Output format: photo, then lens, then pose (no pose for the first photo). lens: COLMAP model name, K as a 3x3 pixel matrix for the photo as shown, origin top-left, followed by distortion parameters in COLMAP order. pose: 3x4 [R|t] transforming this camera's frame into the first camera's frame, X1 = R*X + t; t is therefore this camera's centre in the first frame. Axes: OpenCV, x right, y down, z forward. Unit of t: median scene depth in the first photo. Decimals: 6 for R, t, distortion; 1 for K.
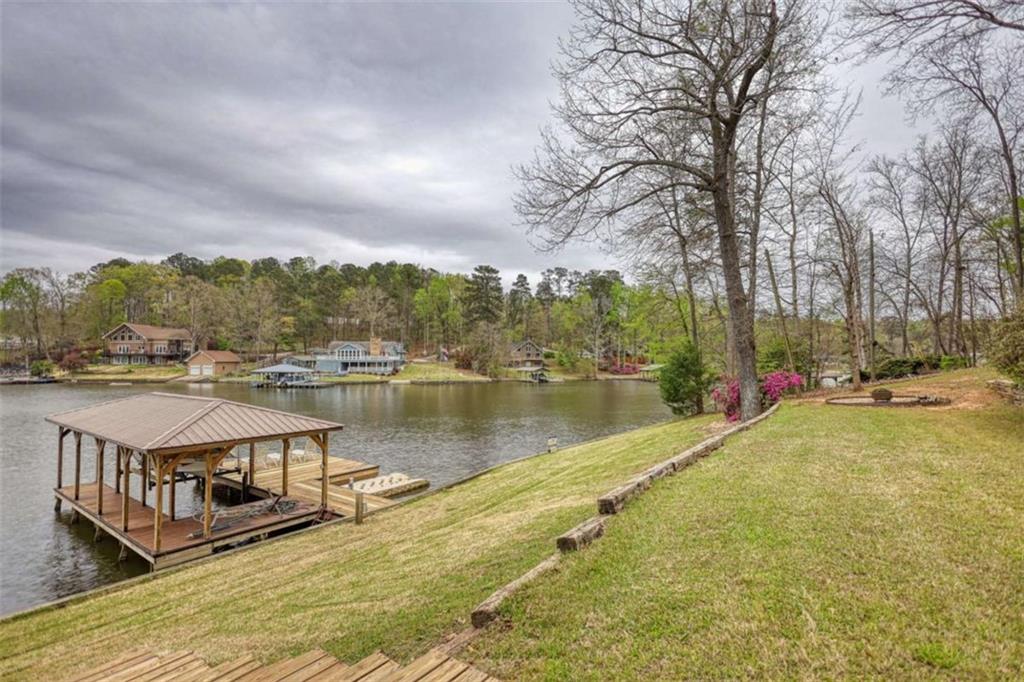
lens RADIAL K [[477.1, 0, 518.5], [0, 477.1, 349.1], [0, 0, 1]] dist [-0.003538, 0.001891]
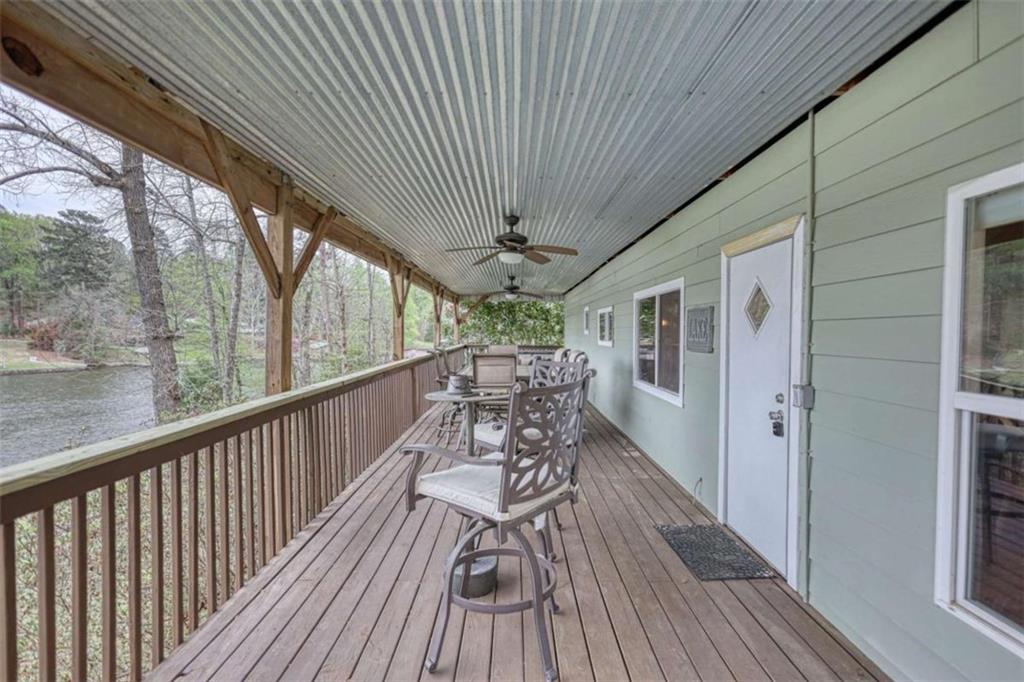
lens RADIAL K [[477.1, 0, 510.2], [0, 477.1, 345.4], [0, 0, 1]] dist [-0.003538, 0.001891]
pose [[0.829358, -0.010286, 0.558622, 0.074915], [-0.022539, 0.998401, 0.051846, -0.021352], [-0.558262, -0.055590, 0.827800, 0.005470]]
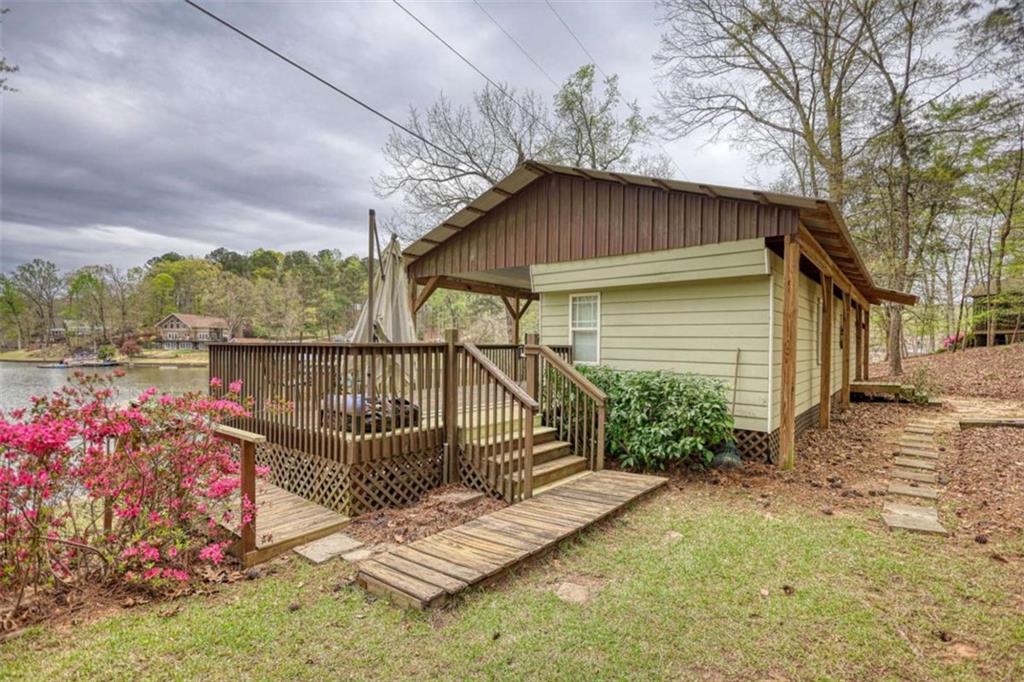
lens RADIAL K [[477.1, 0, 512.1], [0, 477.1, 347.2], [0, 0, 1]] dist [-0.003538, 0.001891]
pose [[0.995718, 0.011347, -0.091744, 0.087962], [-0.008113, 0.999335, 0.035543, -0.020304], [0.092086, -0.034646, 0.995148, -0.064379]]
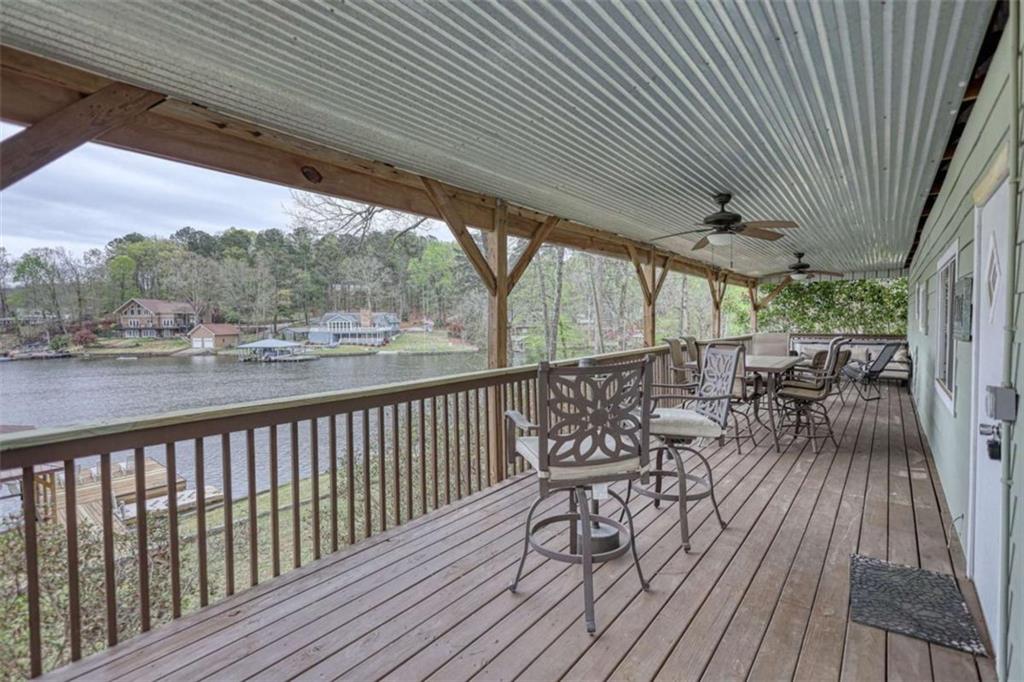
lens RADIAL K [[477.1, 0, 513.6], [0, 477.1, 342.9], [0, 0, 1]] dist [-0.003538, 0.001891]
pose [[0.997657, -0.008450, -0.067891, 0.083077], [0.013386, 0.997272, 0.072592, -0.021426], [0.067093, -0.073331, 0.995048, 0.000302]]
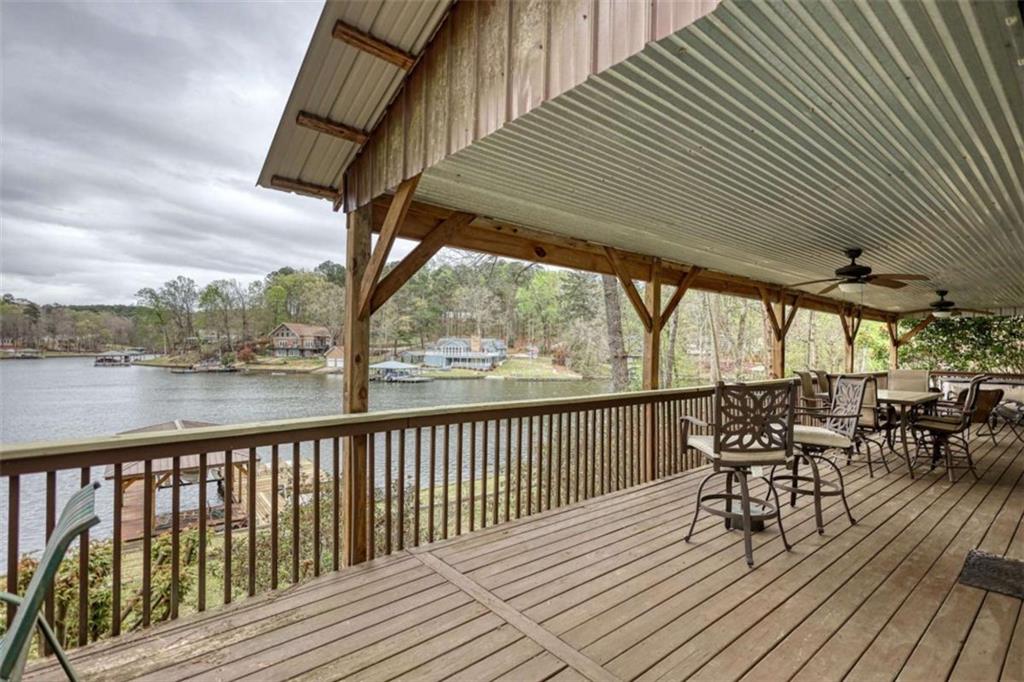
lens RADIAL K [[477.1, 0, 511.0], [0, 477.1, 344.4], [0, 0, 1]] dist [-0.003538, 0.001891]
pose [[0.959200, 0.009140, -0.282579, 0.079393], [-0.004414, 0.999840, 0.017358, -0.021944], [0.282693, -0.015402, 0.959087, -0.011183]]
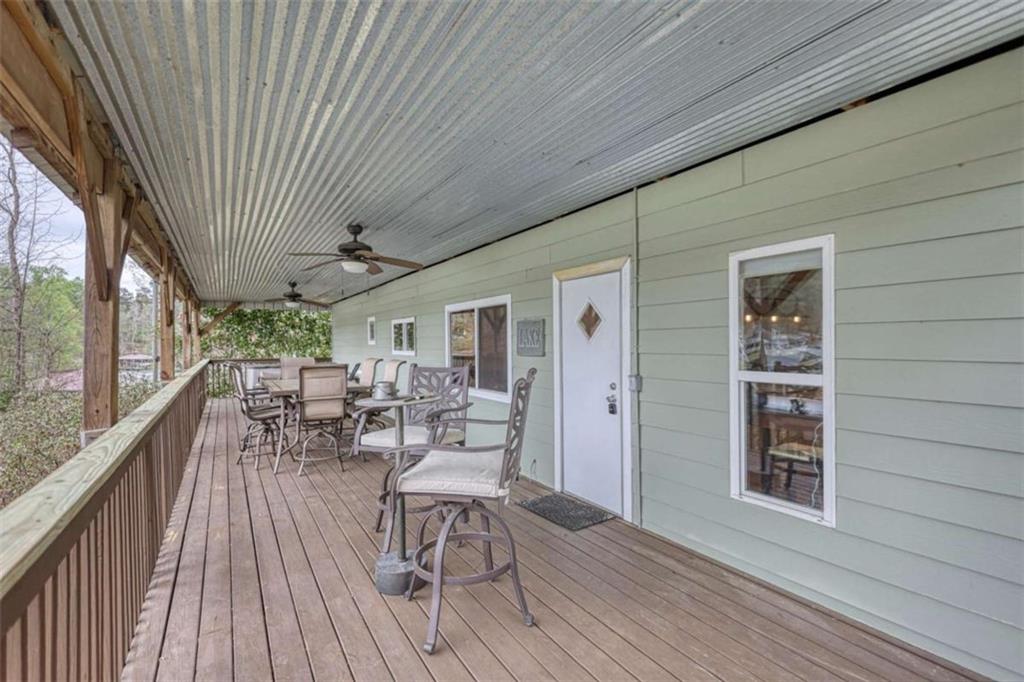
lens RADIAL K [[477.1, 0, 518.7], [0, 477.1, 341.6], [0, 0, 1]] dist [-0.003538, 0.001891]
pose [[0.407801, 0.000725, 0.913071, 0.067183], [-0.020314, 0.999759, 0.008279, -0.021024], [-0.912845, -0.021925, 0.407717, 0.009842]]
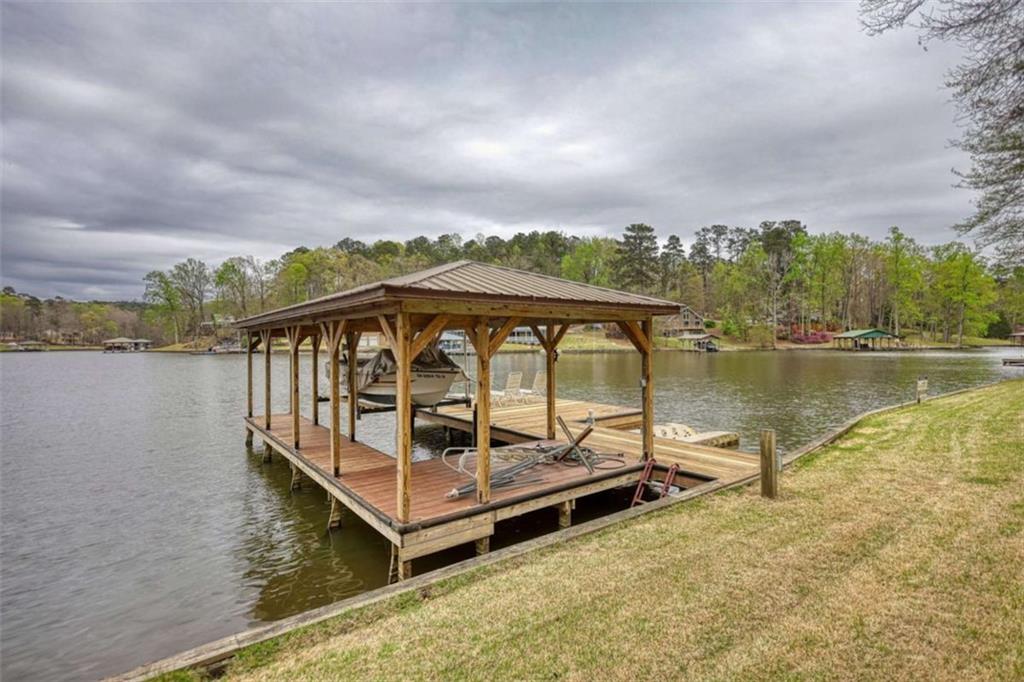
lens RADIAL K [[477.1, 0, 507.0], [0, 477.1, 341.2], [0, 0, 1]] dist [-0.003538, 0.001891]
pose [[0.957172, -0.011910, -0.289274, -0.052947], [0.019151, 0.999570, 0.022214, 0.024307], [0.288885, -0.026802, 0.956989, 0.059318]]
